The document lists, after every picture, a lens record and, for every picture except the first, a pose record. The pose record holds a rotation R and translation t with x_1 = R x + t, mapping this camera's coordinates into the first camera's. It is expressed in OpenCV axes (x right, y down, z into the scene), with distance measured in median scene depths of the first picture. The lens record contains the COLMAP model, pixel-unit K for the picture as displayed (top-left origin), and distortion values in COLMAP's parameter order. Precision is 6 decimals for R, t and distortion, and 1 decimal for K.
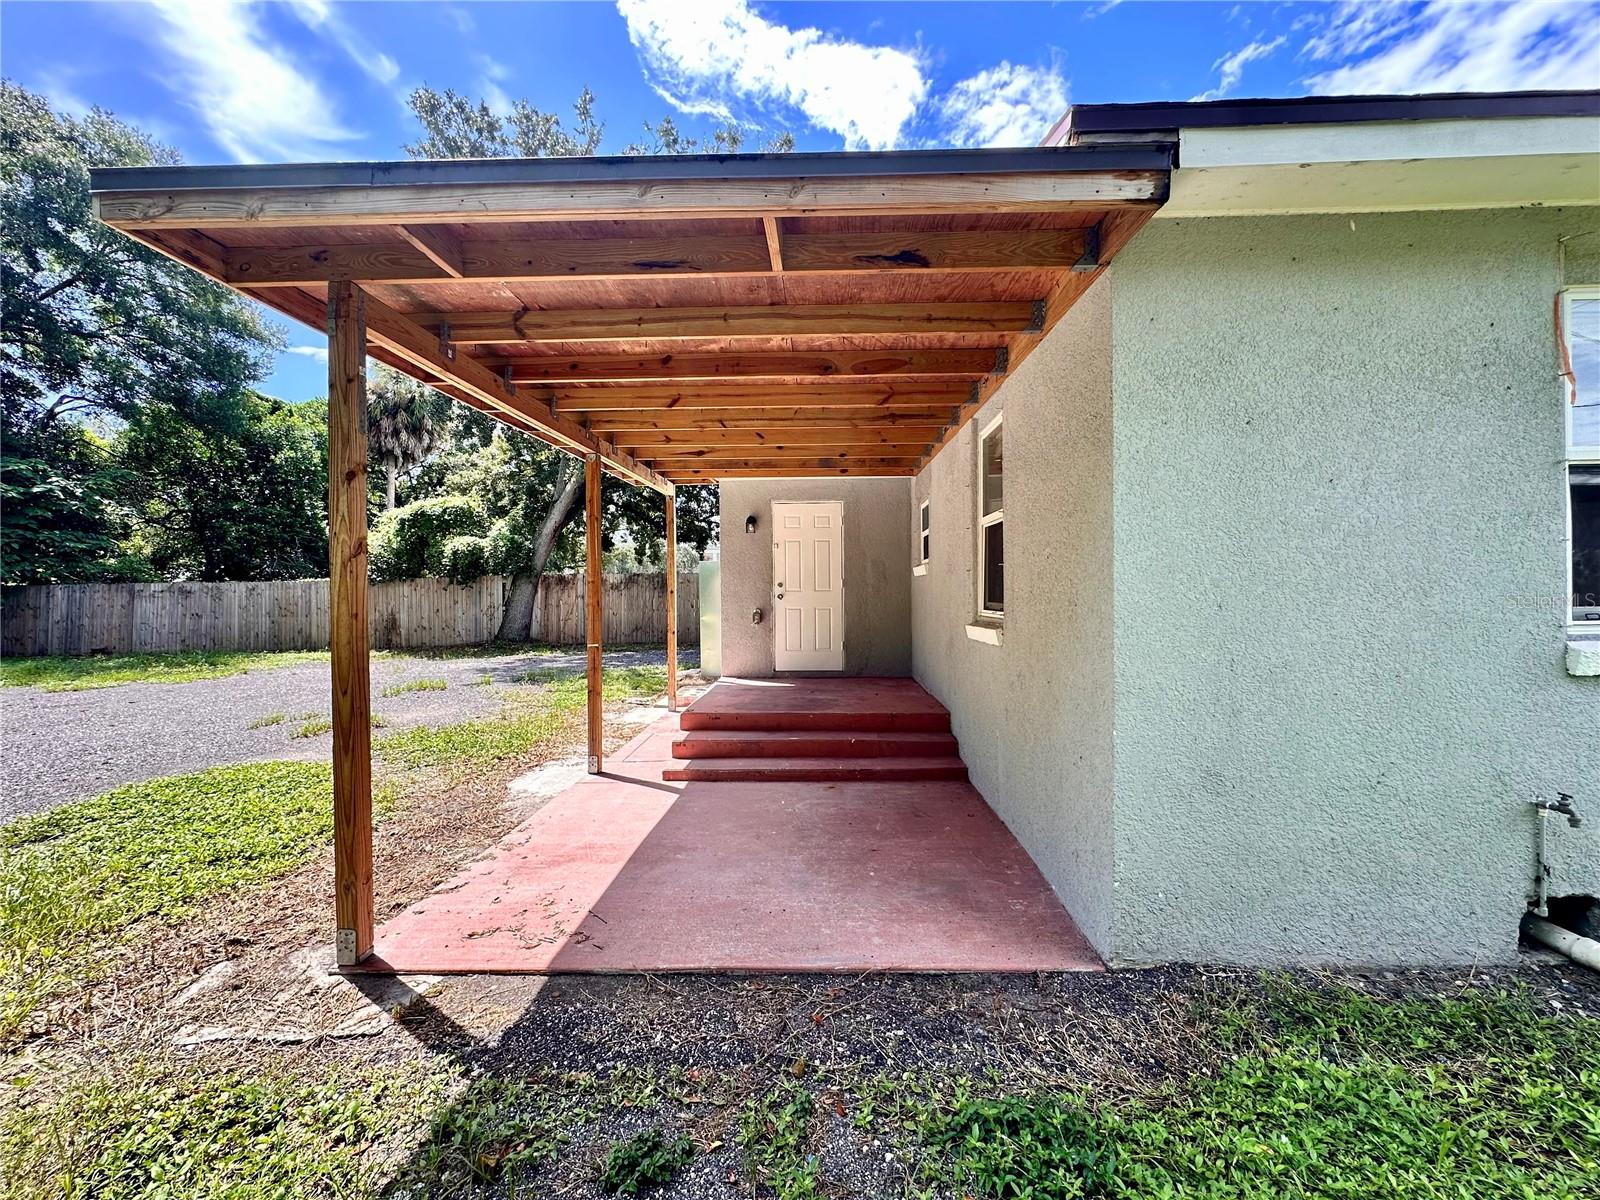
lens RADIAL K [[638.8, 0, 800.7], [0, 638.8, 600.5], [0, 0, 1]] dist [-0.004371, 0.000628]
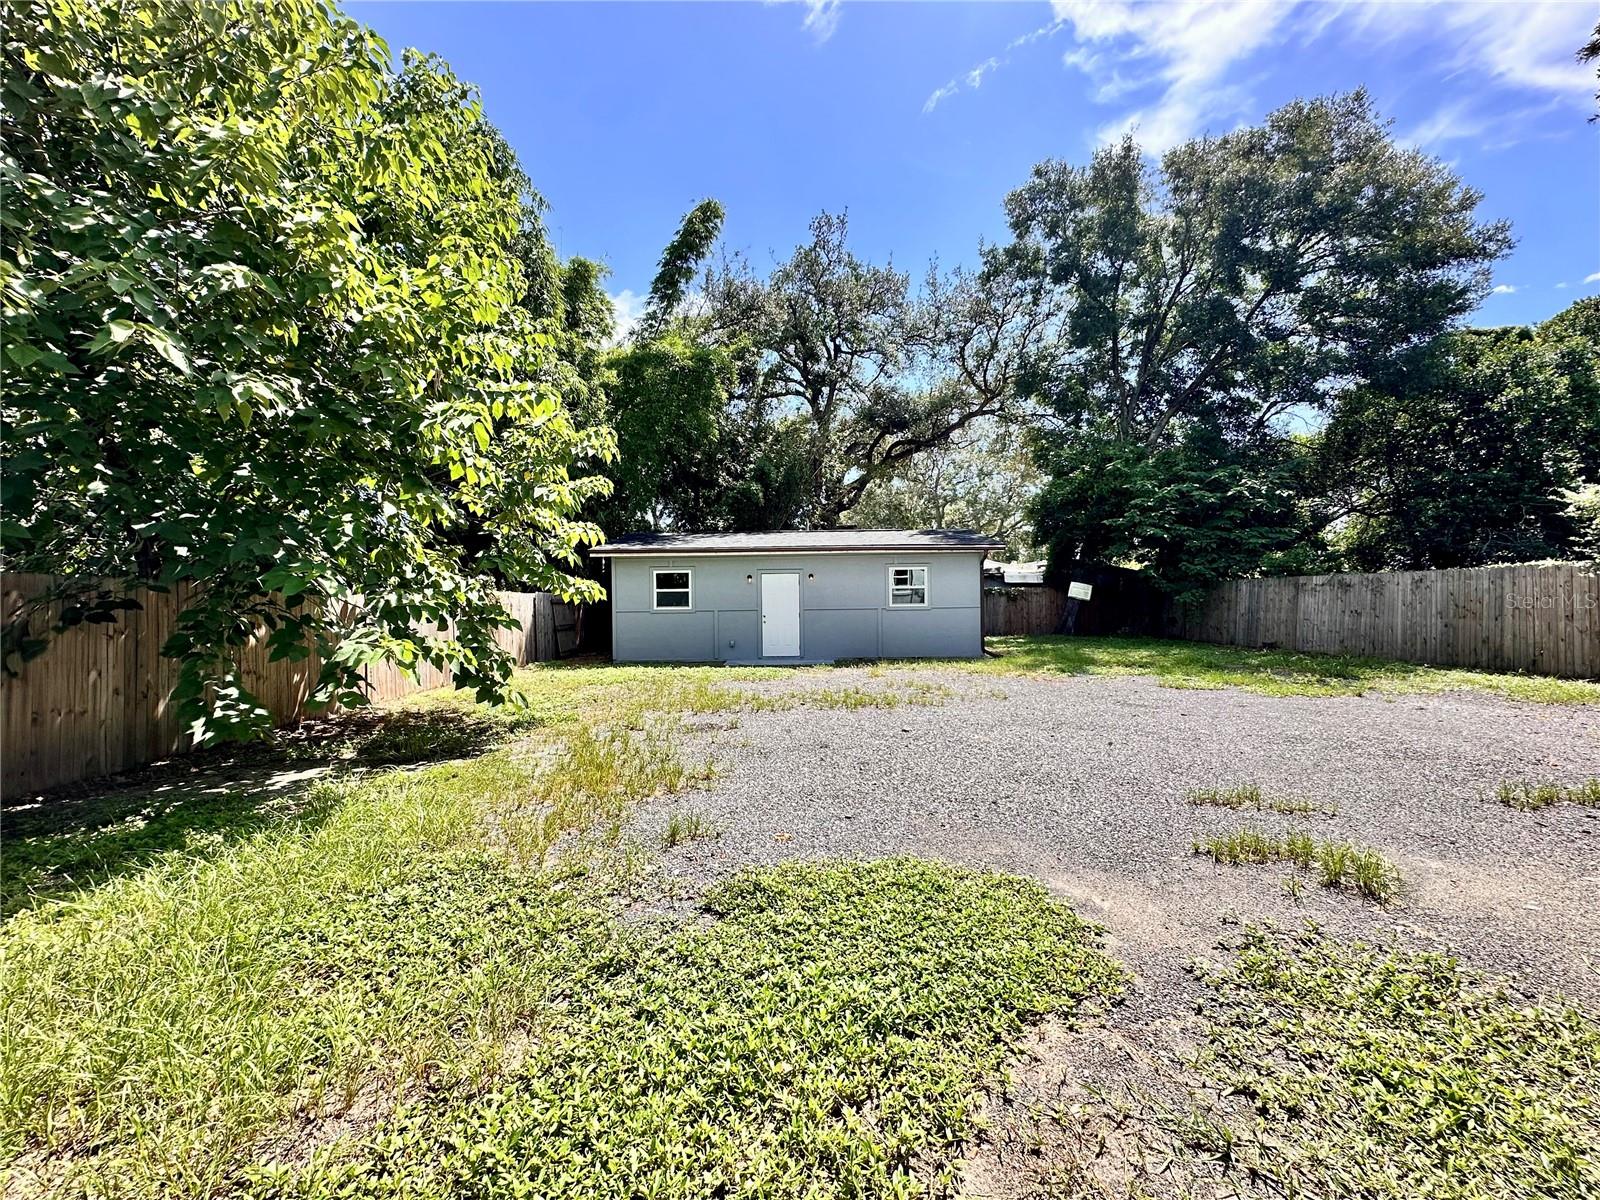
lens RADIAL K [[638.8, 0, 800.7], [0, 638.8, 600.5], [0, 0, 1]] dist [-0.004371, 0.000628]
pose [[-0.002625, 0.012968, -0.999912, -0.217345], [0.001151, 0.999915, 0.012965, -0.009718], [0.999996, -0.001117, -0.002640, 0.576677]]
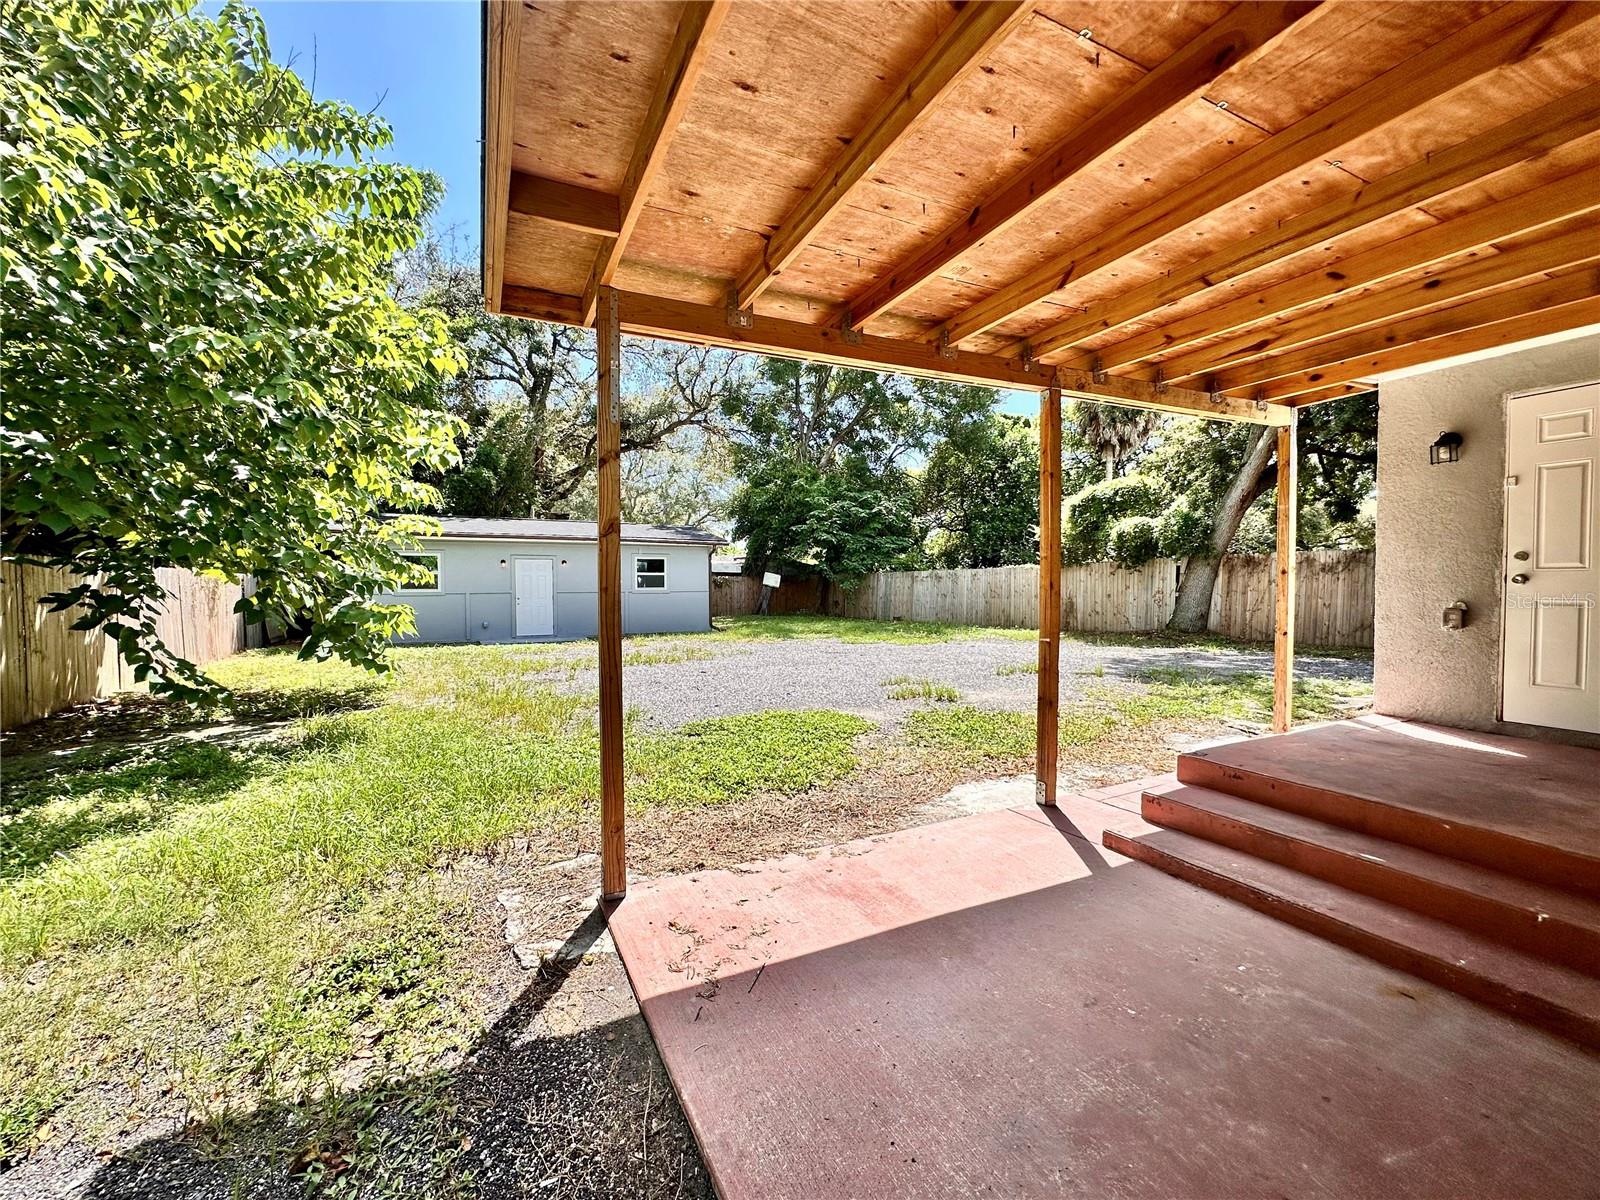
lens RADIAL K [[638.8, 0, 800.7], [0, 638.8, 600.5], [0, 0, 1]] dist [-0.004371, 0.000628]
pose [[0.476454, 0.028715, -0.878730, 0.143832], [-0.009778, 0.999578, 0.027362, 0.002940], [0.879145, -0.004445, 0.476534, 0.251879]]
